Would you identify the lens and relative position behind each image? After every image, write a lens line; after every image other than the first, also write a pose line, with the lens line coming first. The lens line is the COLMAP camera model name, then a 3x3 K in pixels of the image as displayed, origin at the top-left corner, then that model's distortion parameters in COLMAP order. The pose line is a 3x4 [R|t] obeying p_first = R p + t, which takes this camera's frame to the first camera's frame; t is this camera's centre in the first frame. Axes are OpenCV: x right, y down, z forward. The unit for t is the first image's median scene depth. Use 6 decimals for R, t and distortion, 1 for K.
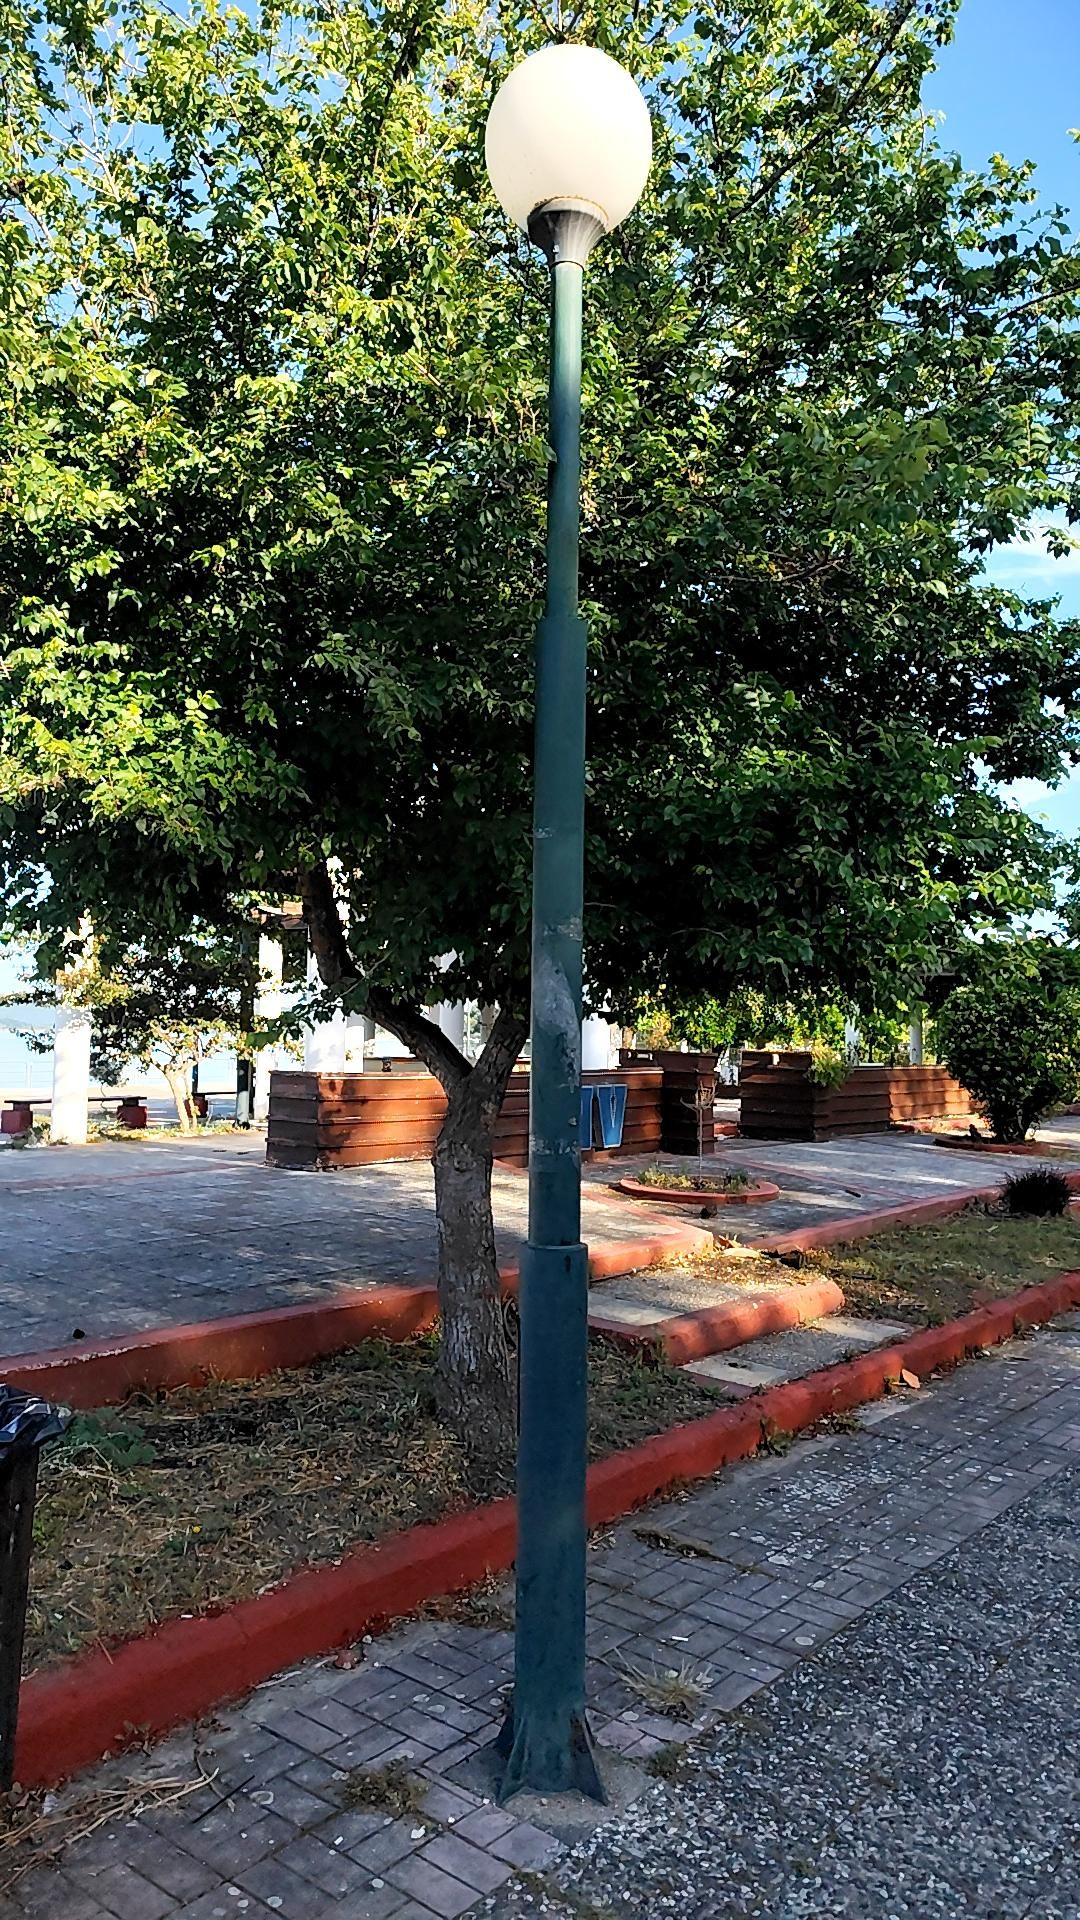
lens RADIAL K [[1246.3, 0, 546.0], [0, 1246.3, 962.7], [0, 0, 1]] dist [0.054139, -0.059119]
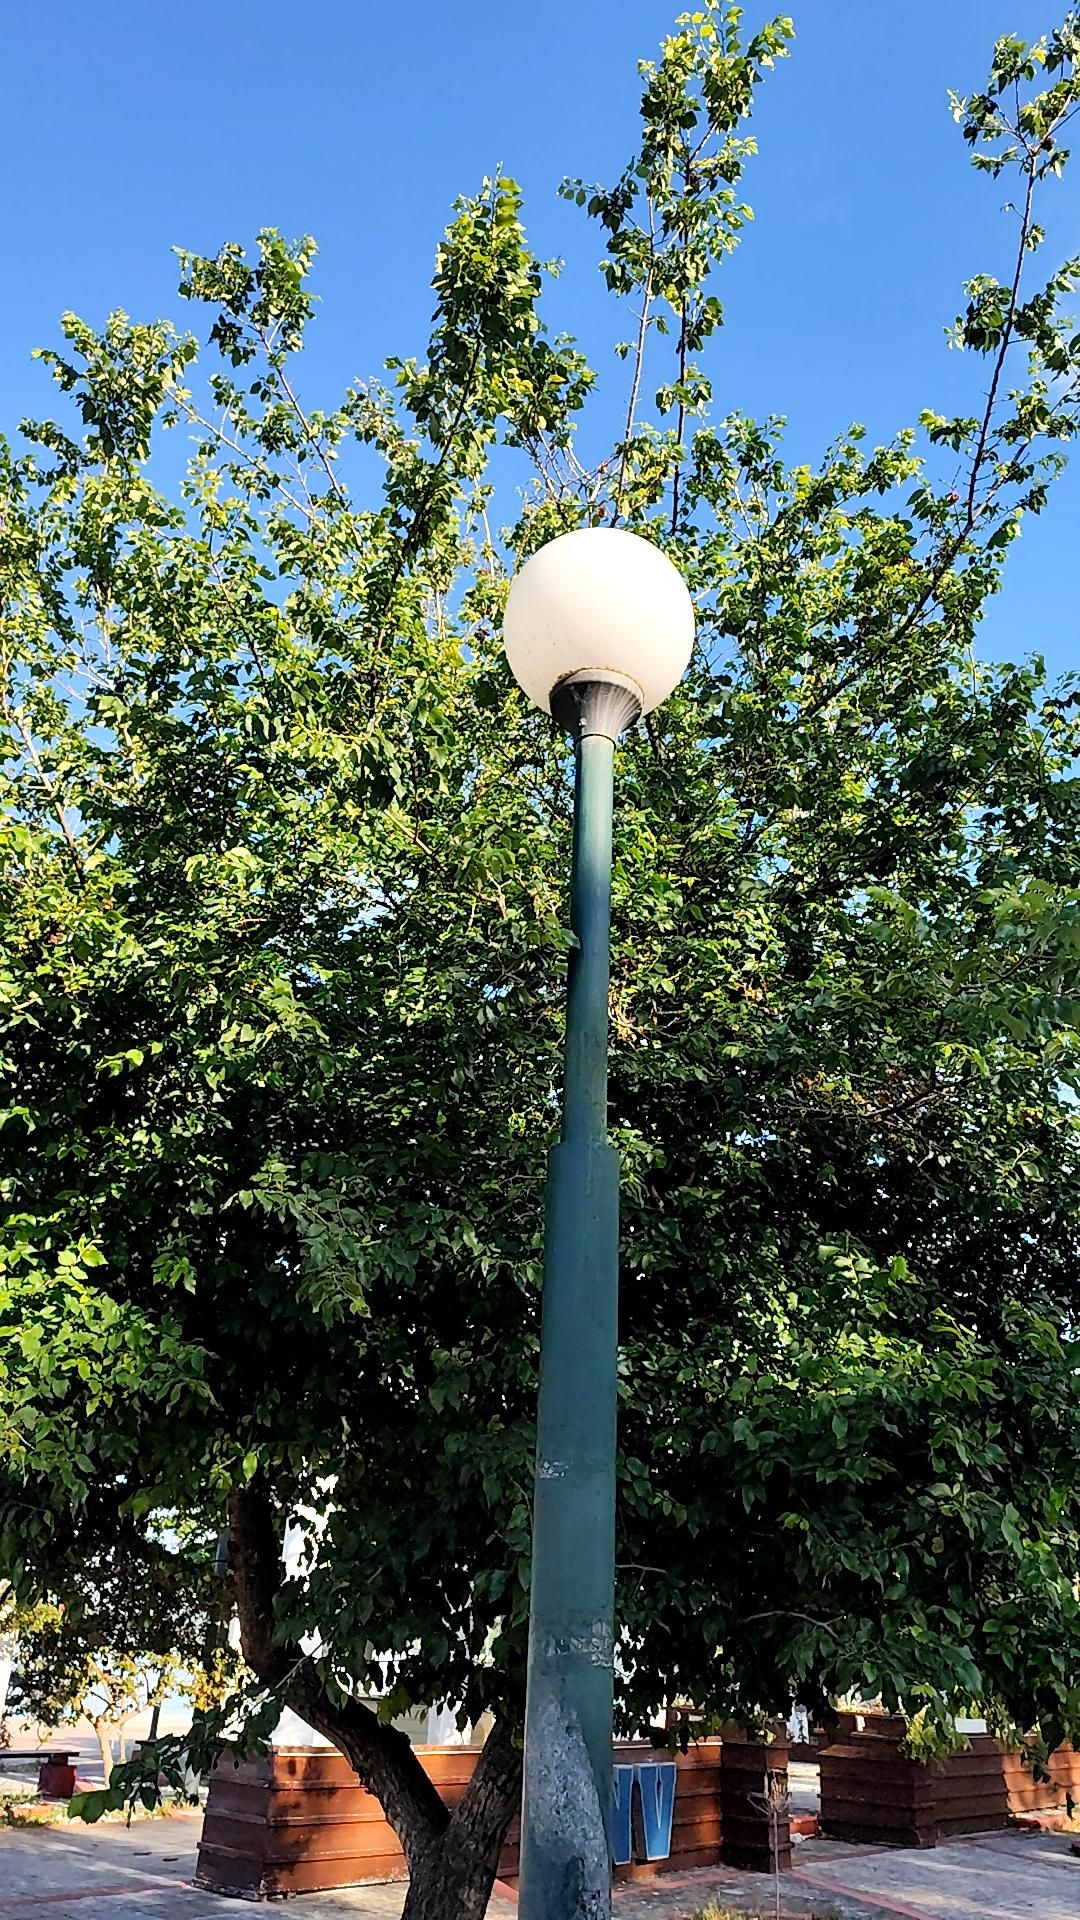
lens RADIAL K [[1246.3, 0, 546.0], [0, 1246.3, 962.7], [0, 0, 1]] dist [0.054139, -0.059119]
pose [[0.999369, 0.013228, -0.032962, 0.011181], [-0.026119, 0.902617, -0.429651, -0.053700], [0.024069, 0.430241, 0.902393, 0.268197]]
